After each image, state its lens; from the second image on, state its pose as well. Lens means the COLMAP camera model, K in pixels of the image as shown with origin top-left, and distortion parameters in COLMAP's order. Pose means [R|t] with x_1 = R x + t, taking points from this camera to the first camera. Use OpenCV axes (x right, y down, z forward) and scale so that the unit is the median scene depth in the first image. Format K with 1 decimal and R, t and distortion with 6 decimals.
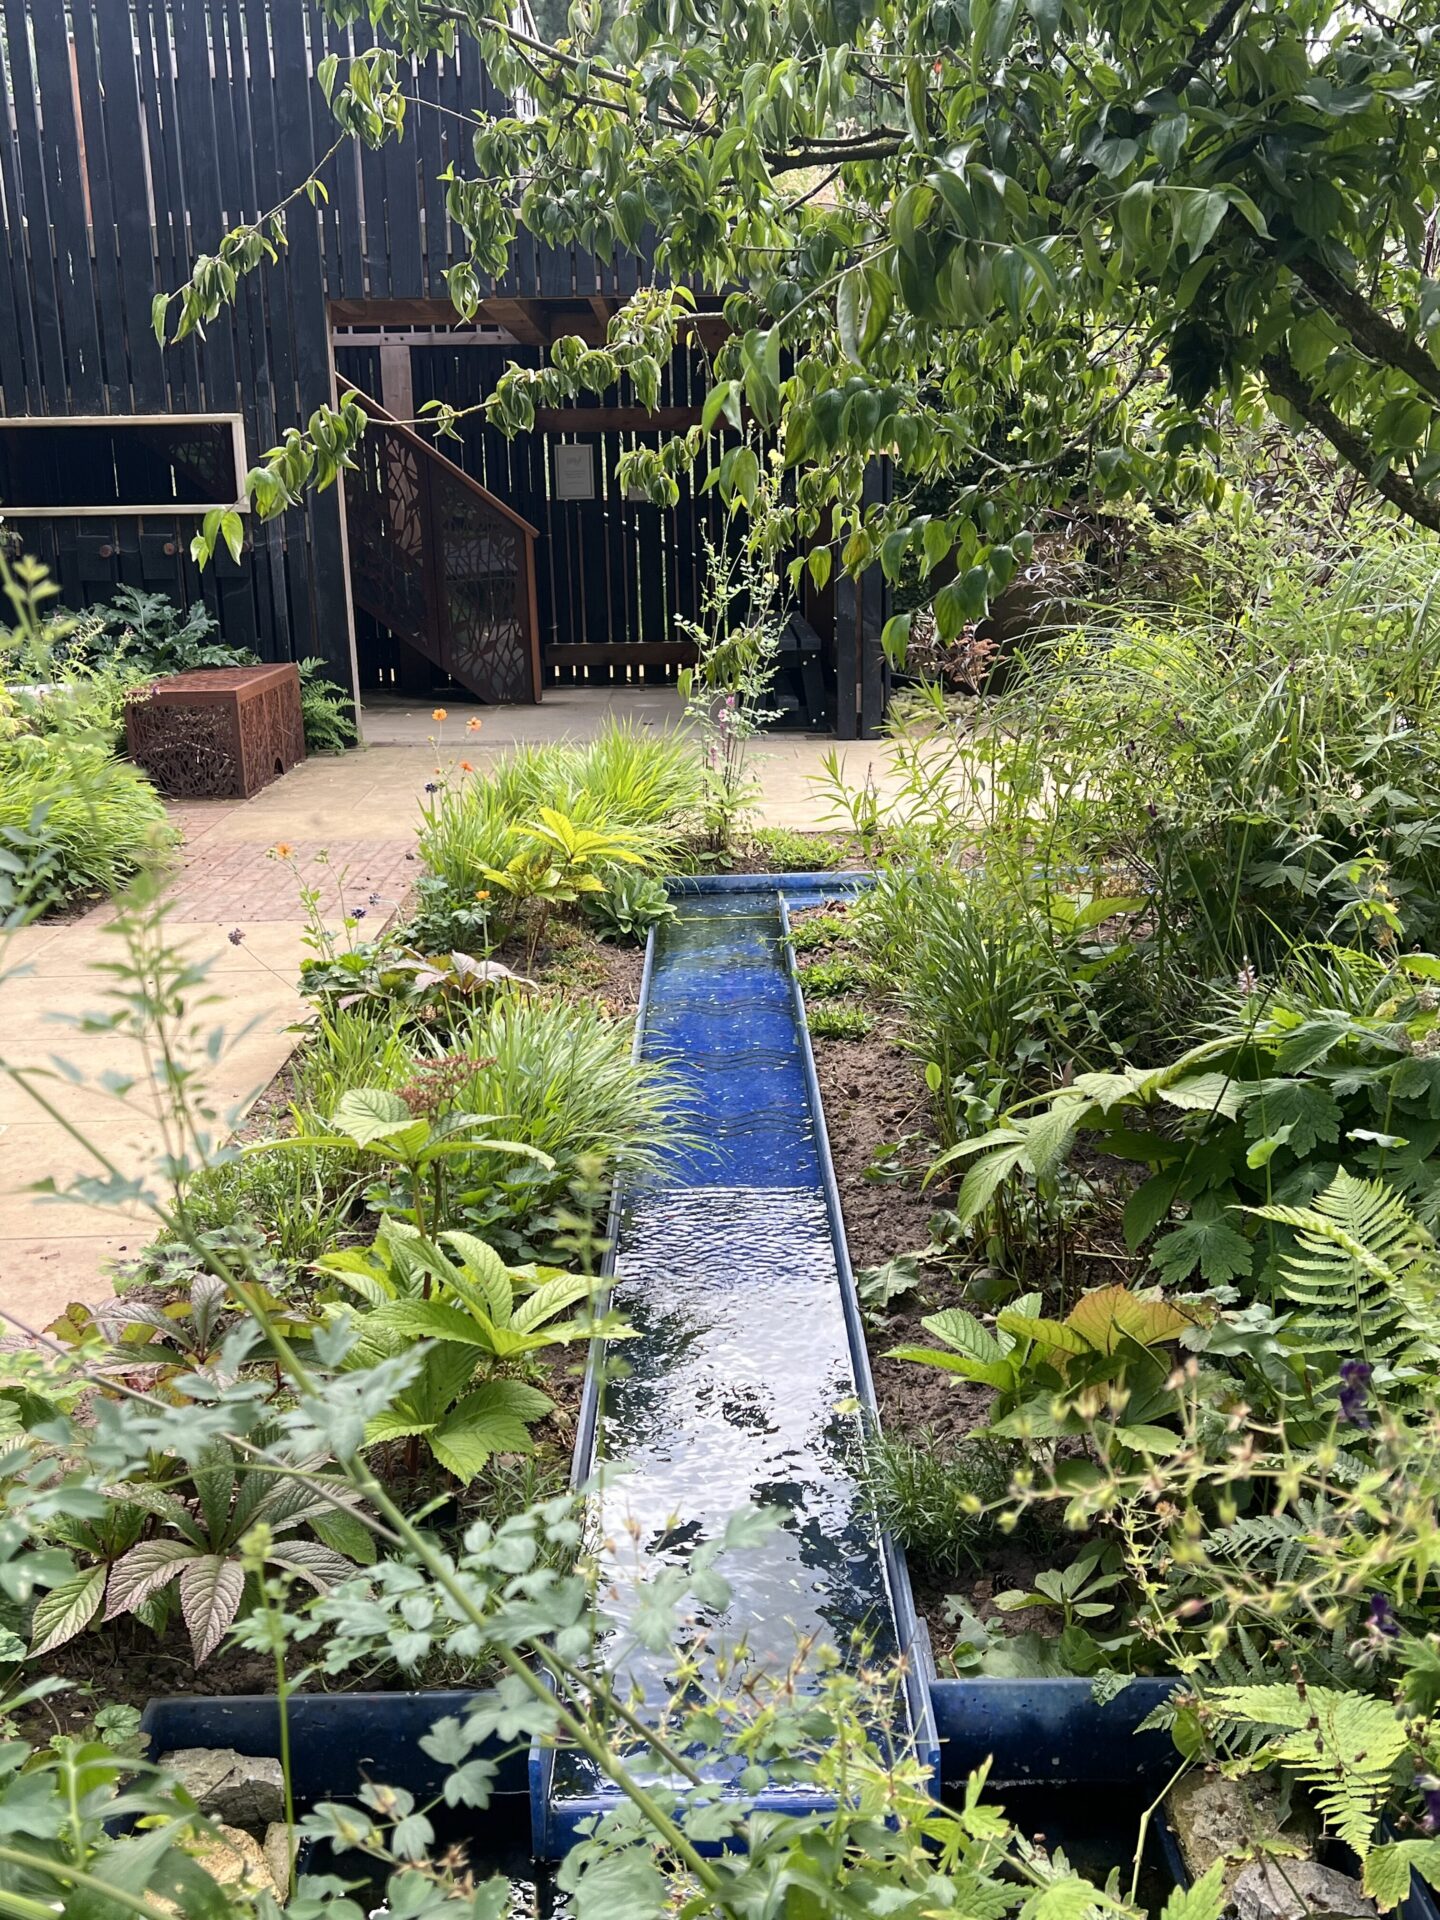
lens RADIAL K [[1916.6, 0, 720.0], [0, 1916.6, 960.0], [0, 0, 1]] dist [0.011371, 0.002751]
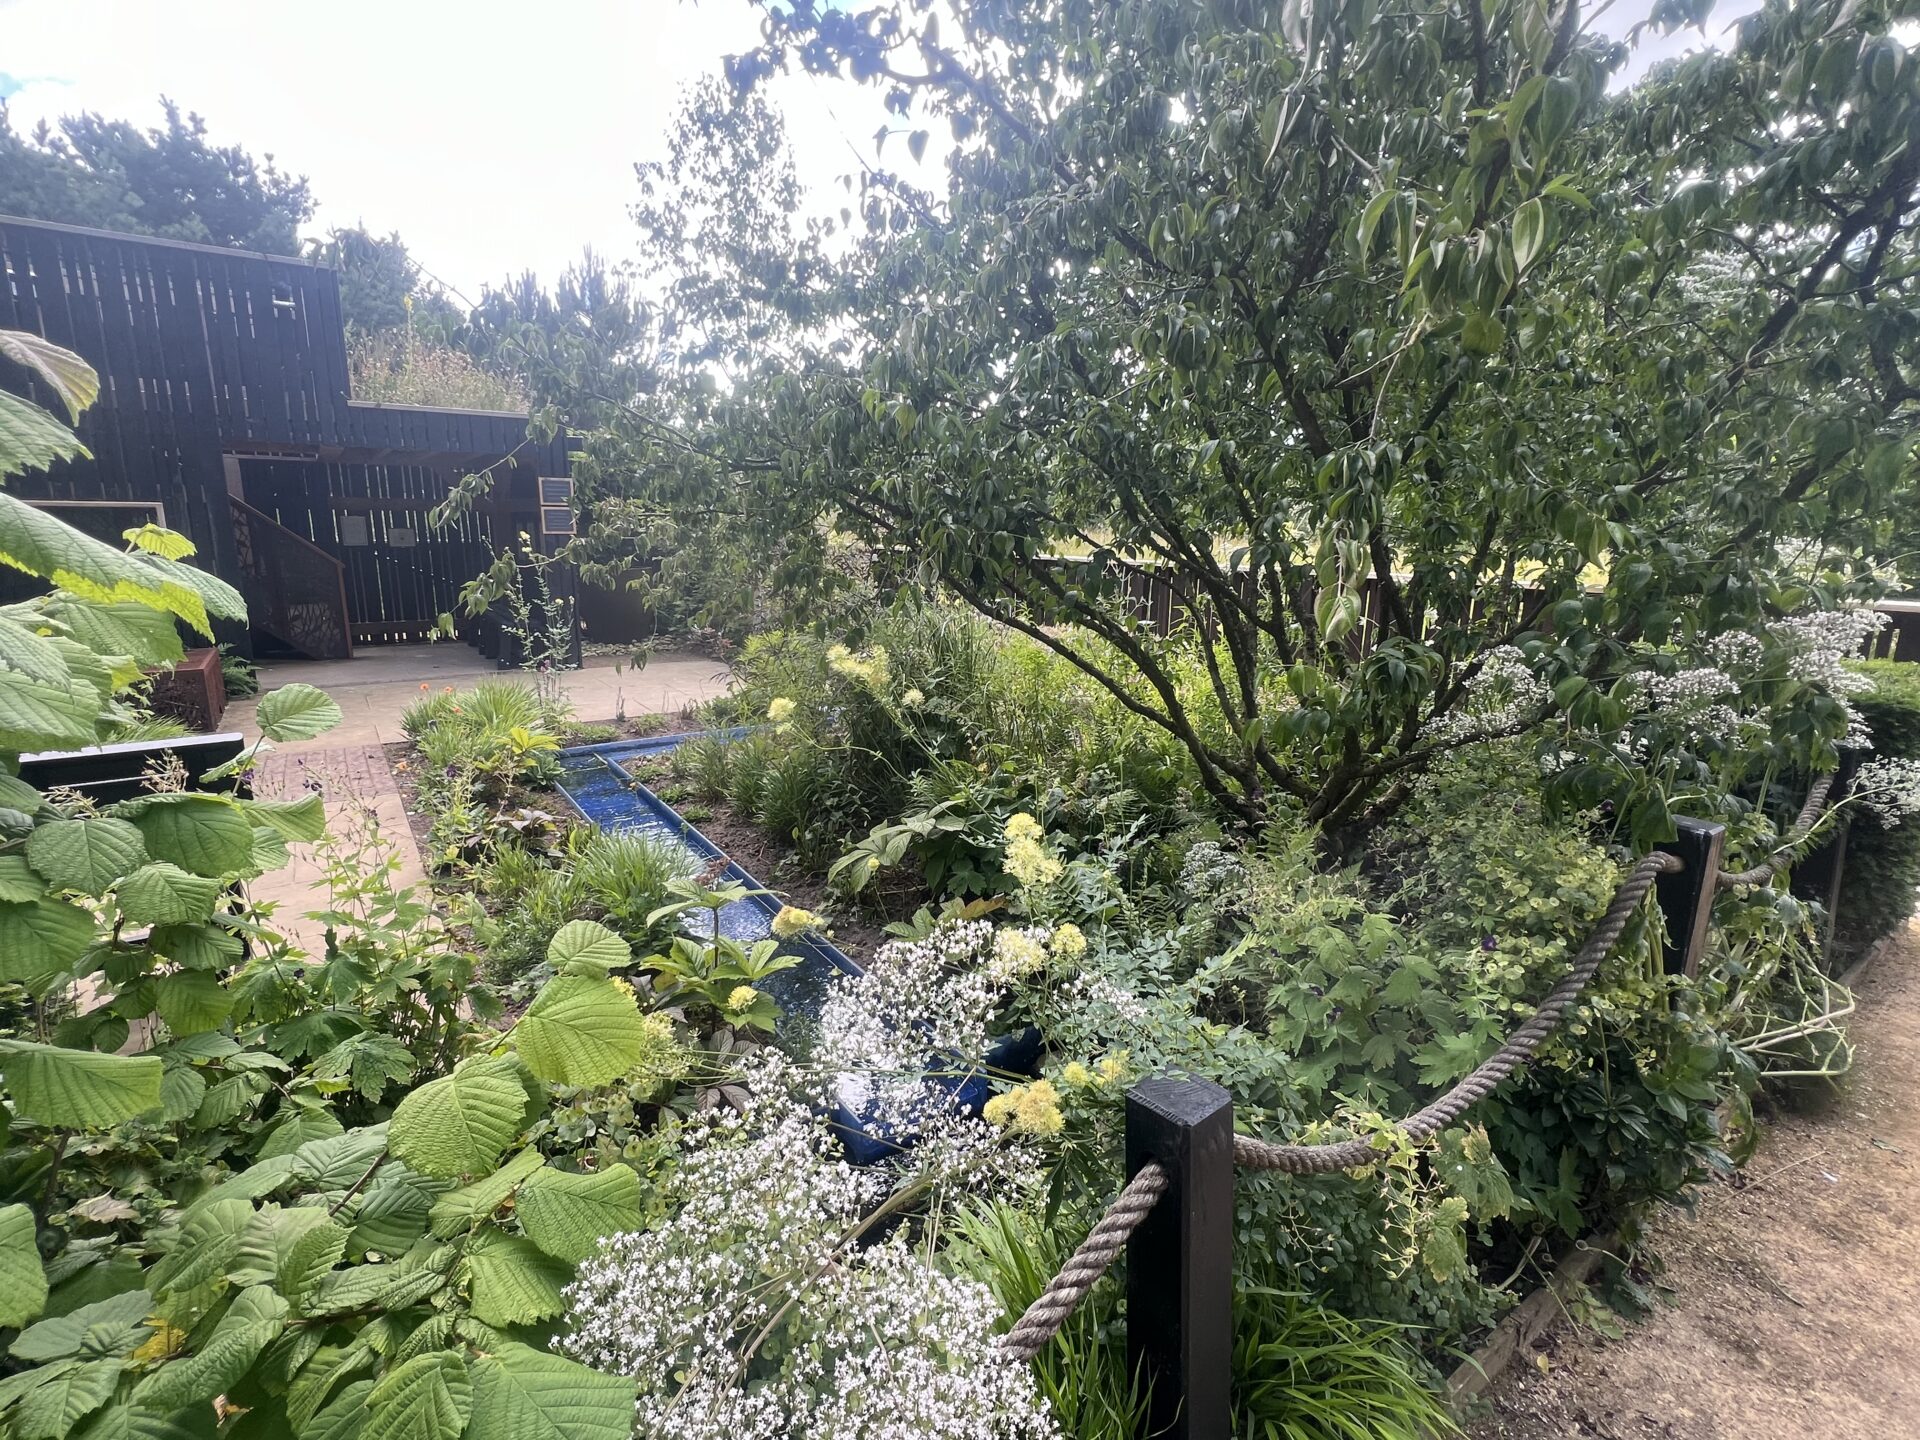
lens RADIAL K [[878.6, 0, 960.0], [0, 878.6, 720.0], [0, 0, 1]] dist [-0.000305, -0.000012]
pose [[0.808558, -0.093348, 0.580965, -0.171145], [0.105963, 0.994294, 0.012286, -0.035317], [-0.578797, 0.051626, 0.813836, -0.017578]]
